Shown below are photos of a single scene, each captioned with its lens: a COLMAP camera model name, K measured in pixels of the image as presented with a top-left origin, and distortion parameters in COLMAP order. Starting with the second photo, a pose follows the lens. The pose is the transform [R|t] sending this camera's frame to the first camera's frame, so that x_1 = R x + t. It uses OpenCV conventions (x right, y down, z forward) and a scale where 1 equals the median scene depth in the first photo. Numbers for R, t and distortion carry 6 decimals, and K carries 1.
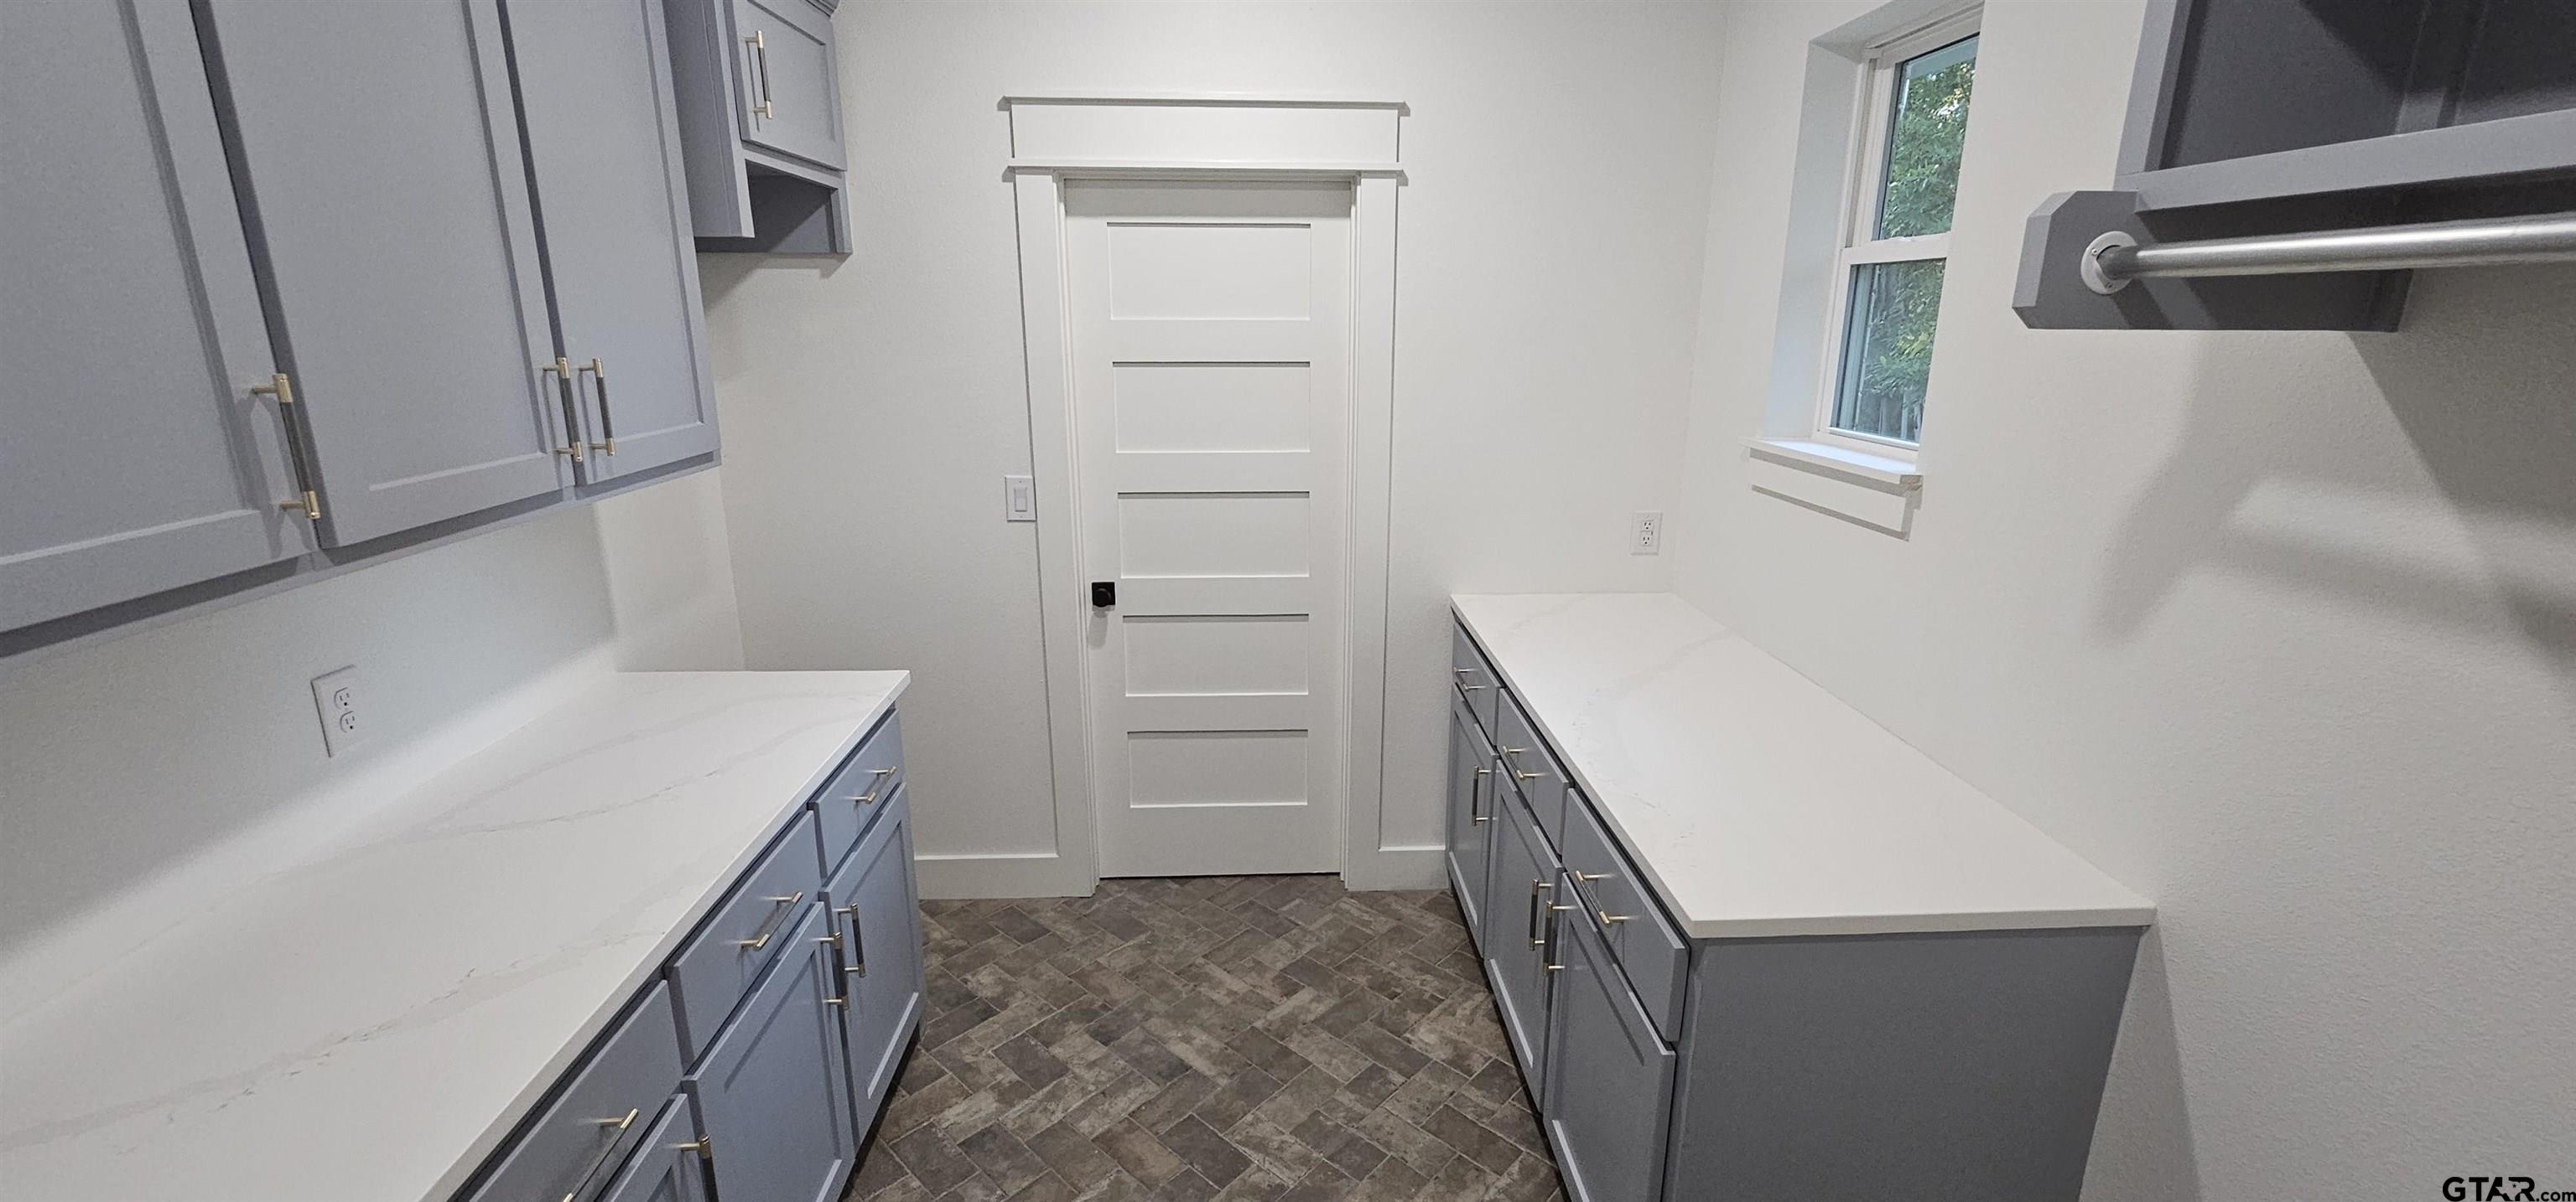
lens RADIAL K [[1062.1, 0, 1293.8], [0, 1062.1, 593.5], [0, 0, 1]] dist [-0.002246, 0.001129]
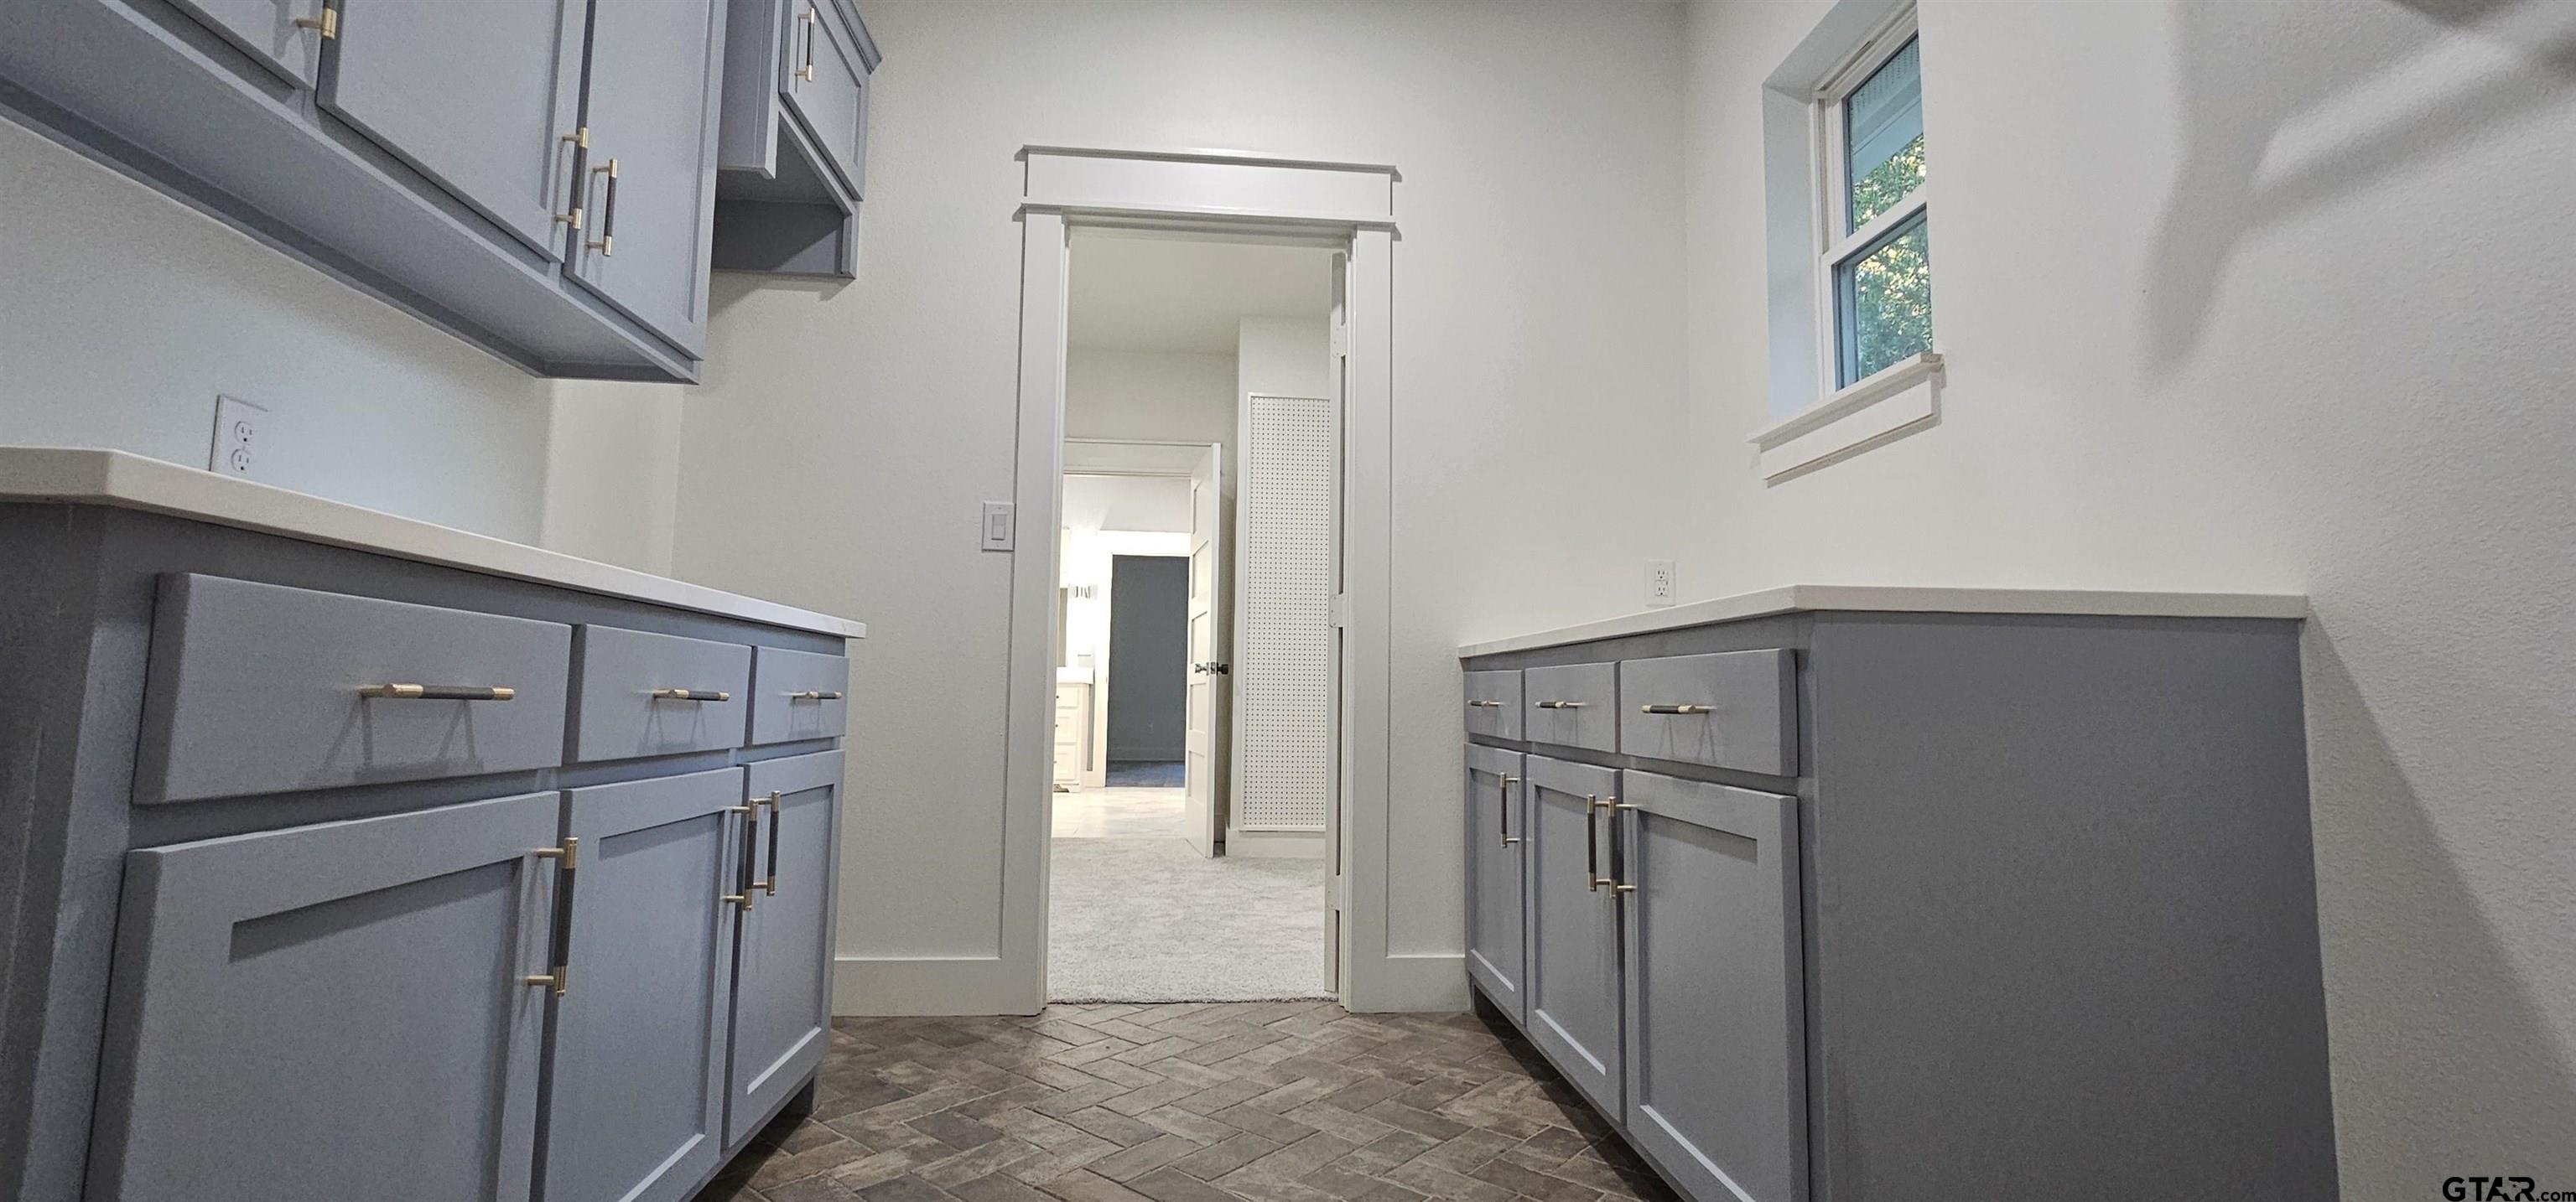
lens RADIAL K [[1130.2, 0, 1294.4], [0, 1130.2, 593.9], [0, 0, 1]] dist [-0.000426, 0.000543]
pose [[0.999190, 0.014049, 0.037720, -0.037793], [-0.000035, 0.937410, -0.348227, 0.355139], [-0.040251, 0.347943, 0.936651, 0.085802]]
